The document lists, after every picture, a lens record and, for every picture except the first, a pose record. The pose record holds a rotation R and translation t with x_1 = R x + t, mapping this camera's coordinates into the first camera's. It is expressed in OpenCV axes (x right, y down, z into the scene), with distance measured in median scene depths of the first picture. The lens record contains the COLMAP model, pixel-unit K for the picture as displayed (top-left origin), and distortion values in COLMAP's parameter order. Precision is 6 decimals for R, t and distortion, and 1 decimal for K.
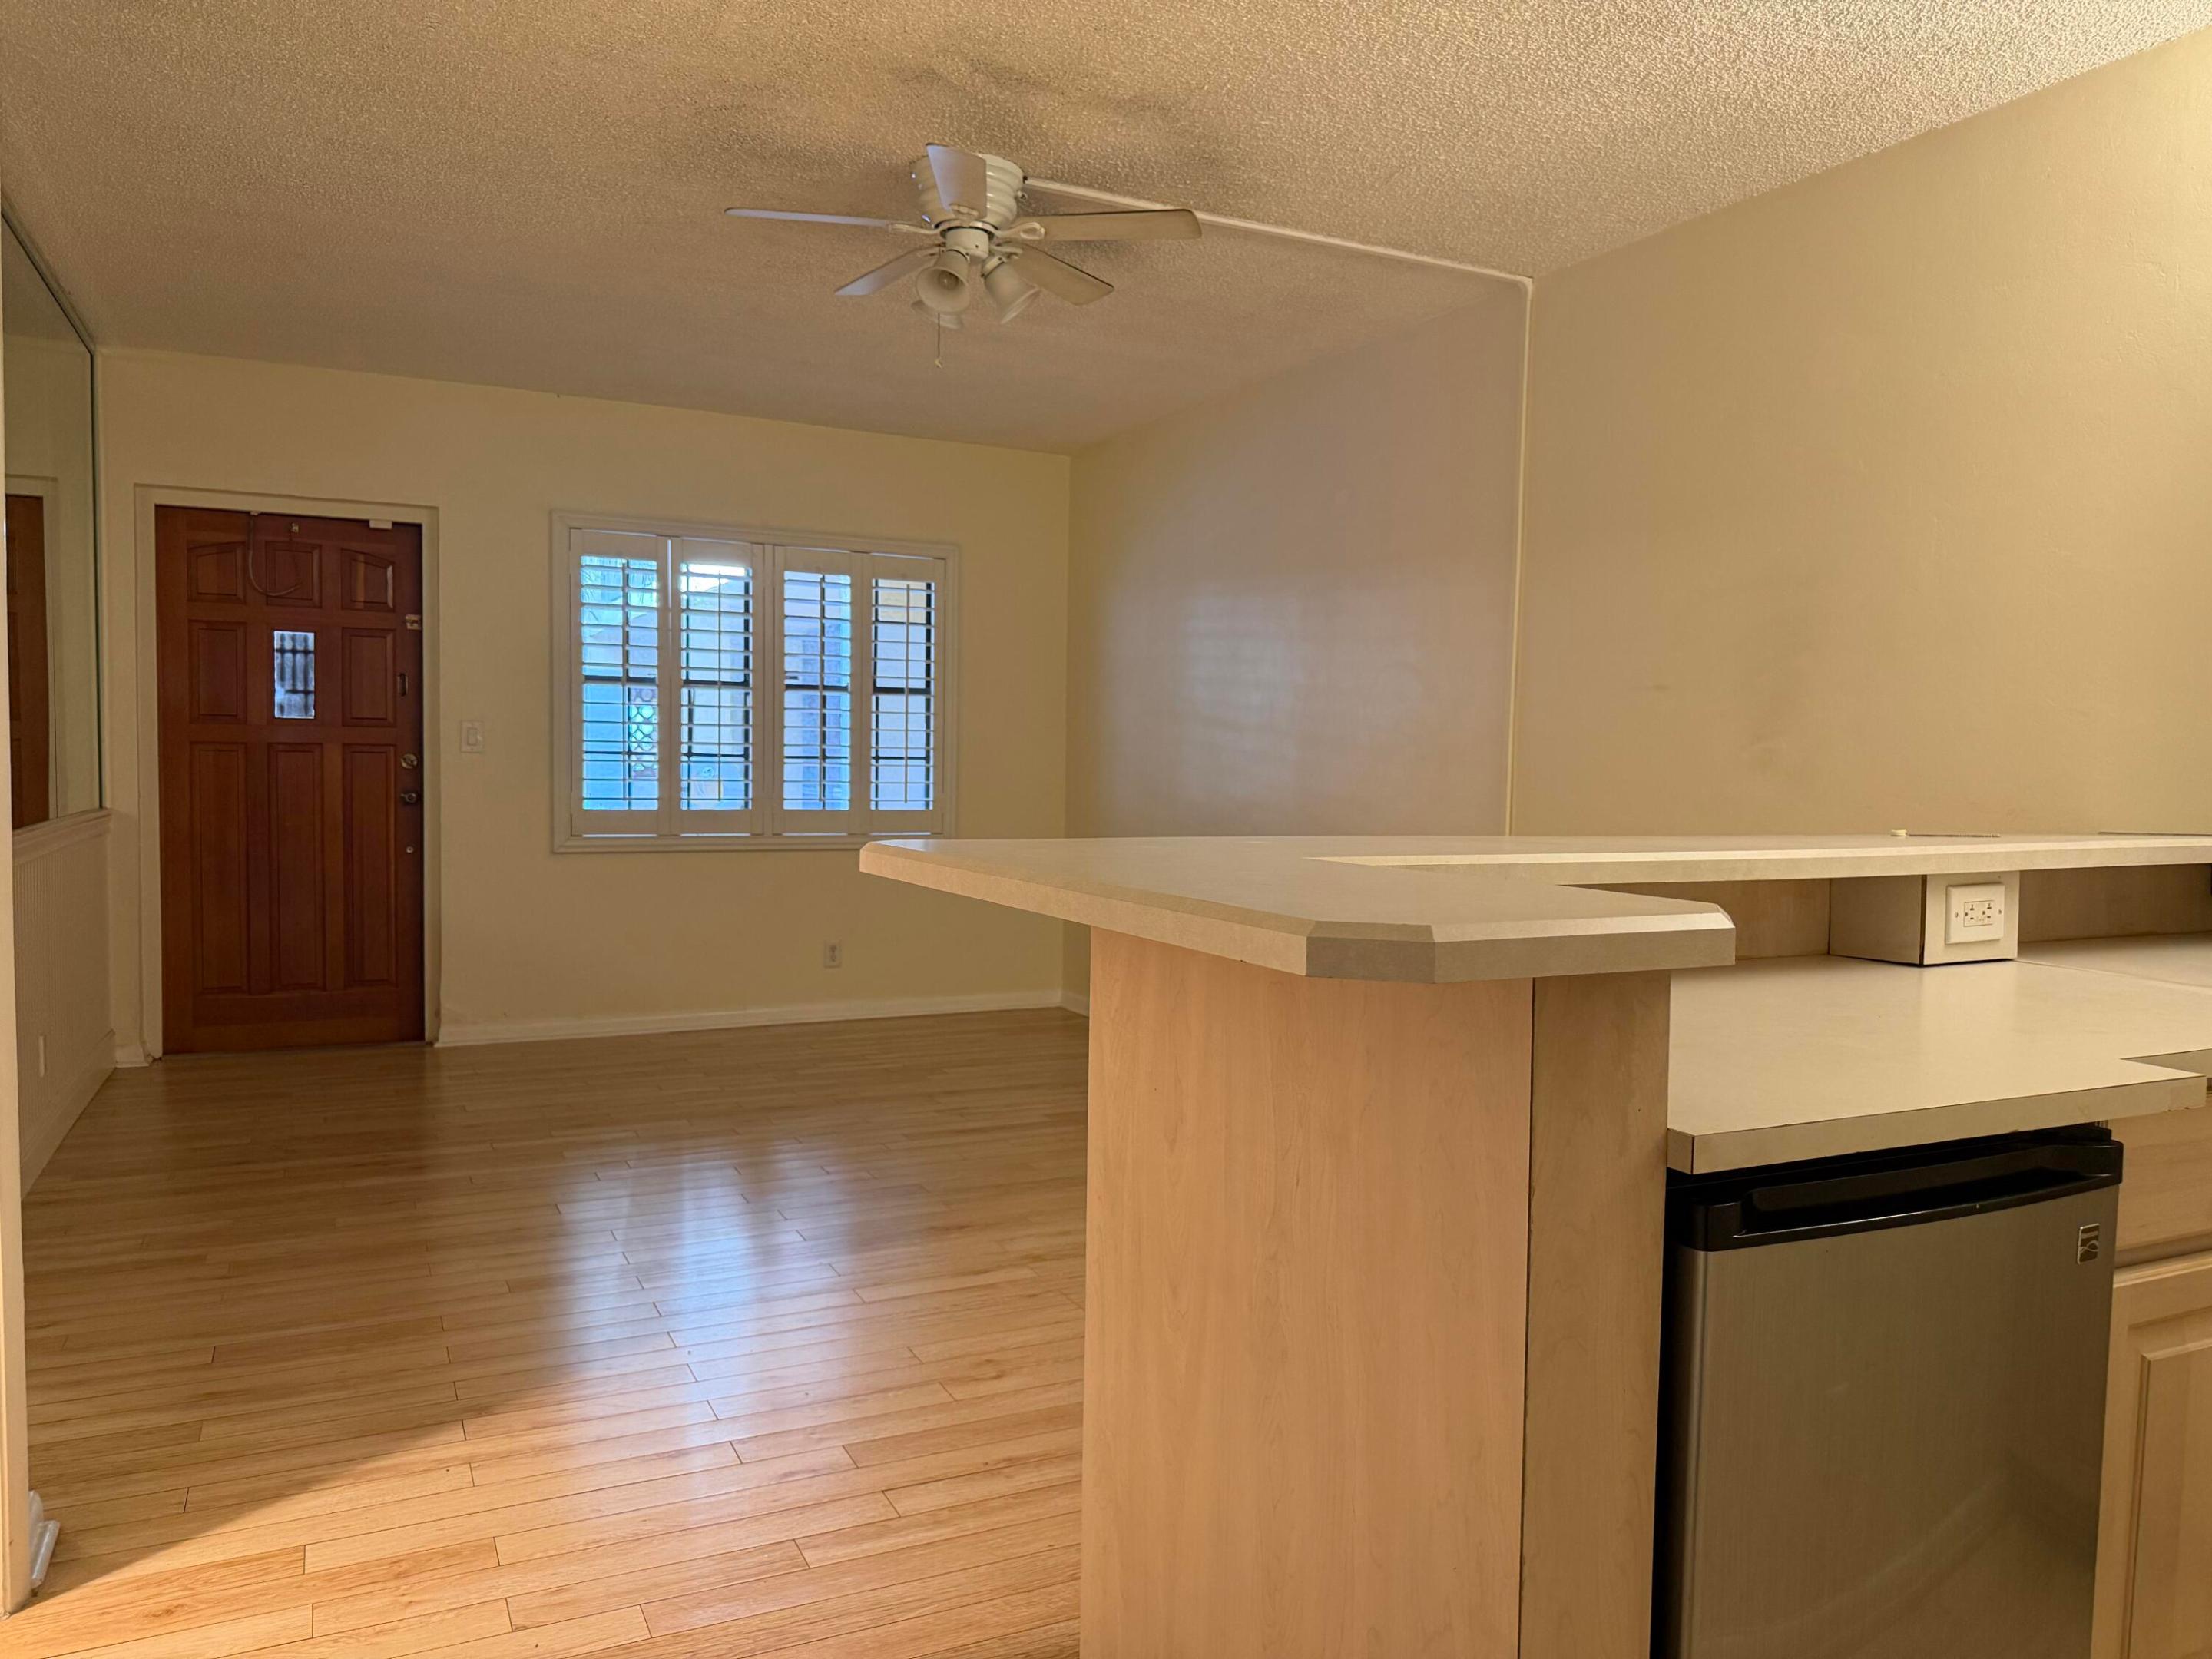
lens RADIAL K [[1567.9, 0, 1101.7], [0, 1567.9, 836.2], [0, 0, 1]] dist [0.035157, -0.041604]
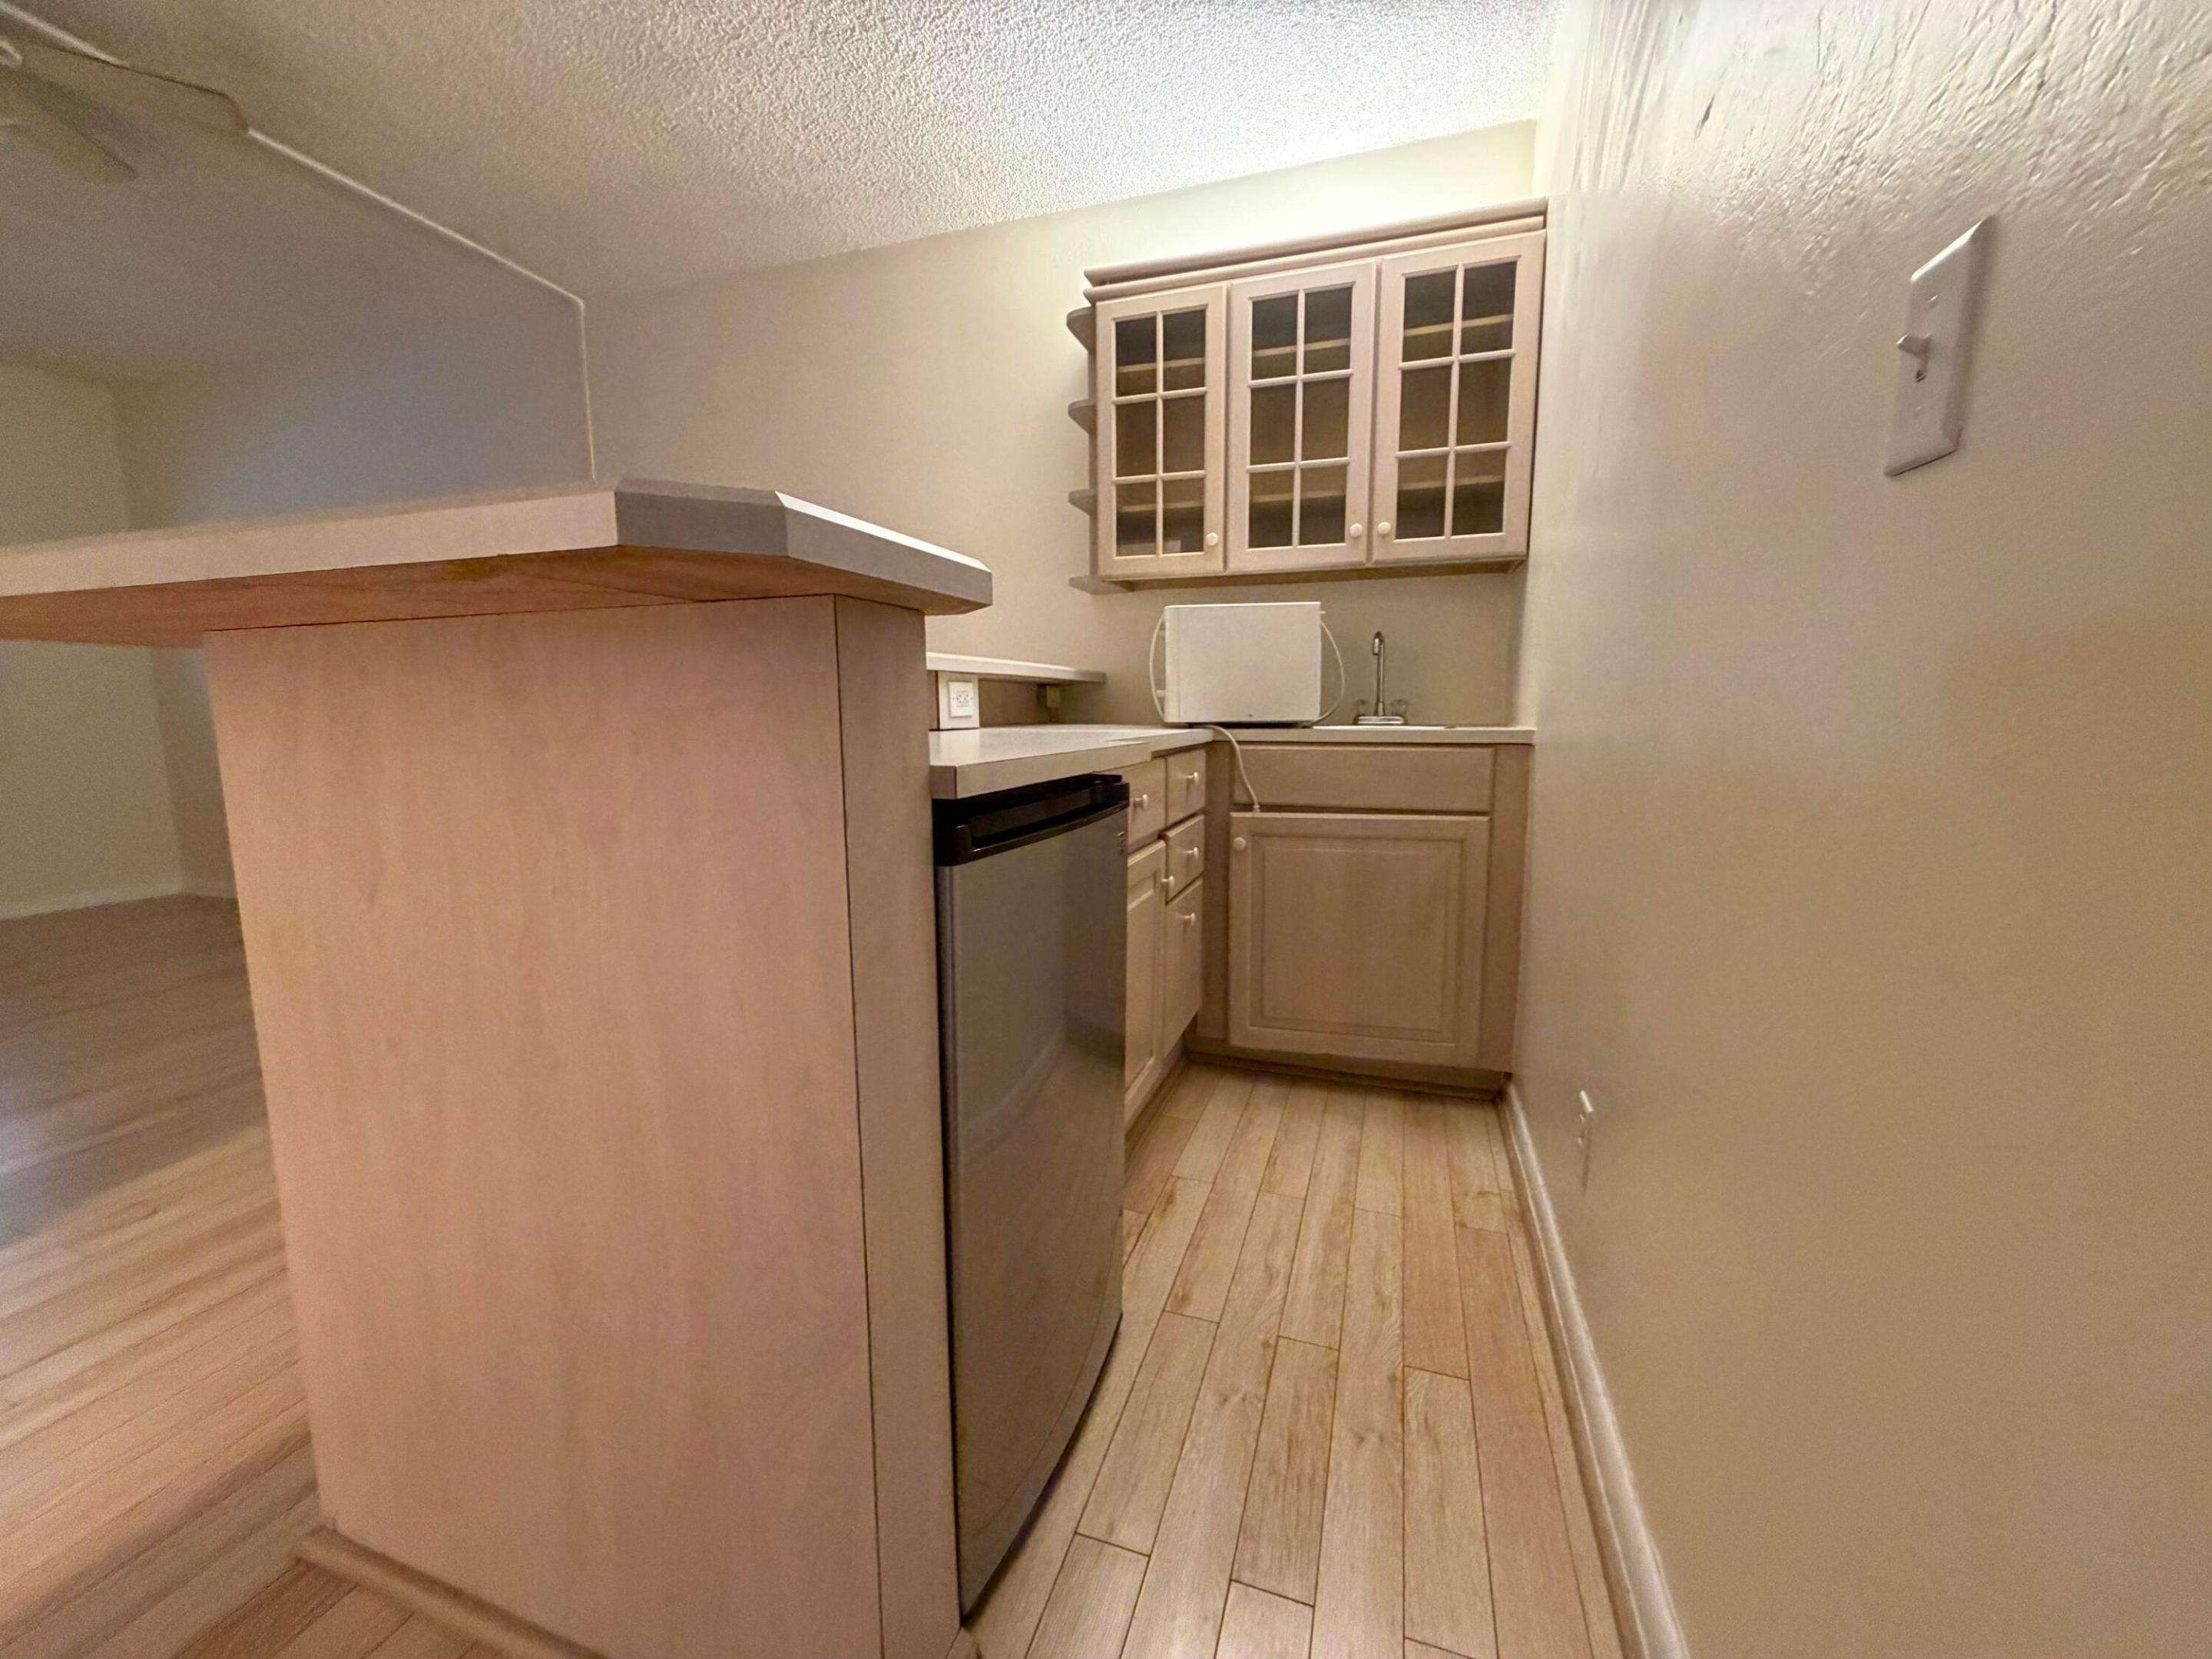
lens RADIAL K [[879.6, 0, 1097.5], [0, 879.6, 827.3], [0, 0, 1]] dist [0.001645, -0.000179]
pose [[0.701784, -0.113947, 0.703218, -0.012061], [0.052167, 0.992695, 0.108792, 0.089027], [-0.710477, -0.039664, 0.702601, 0.239331]]
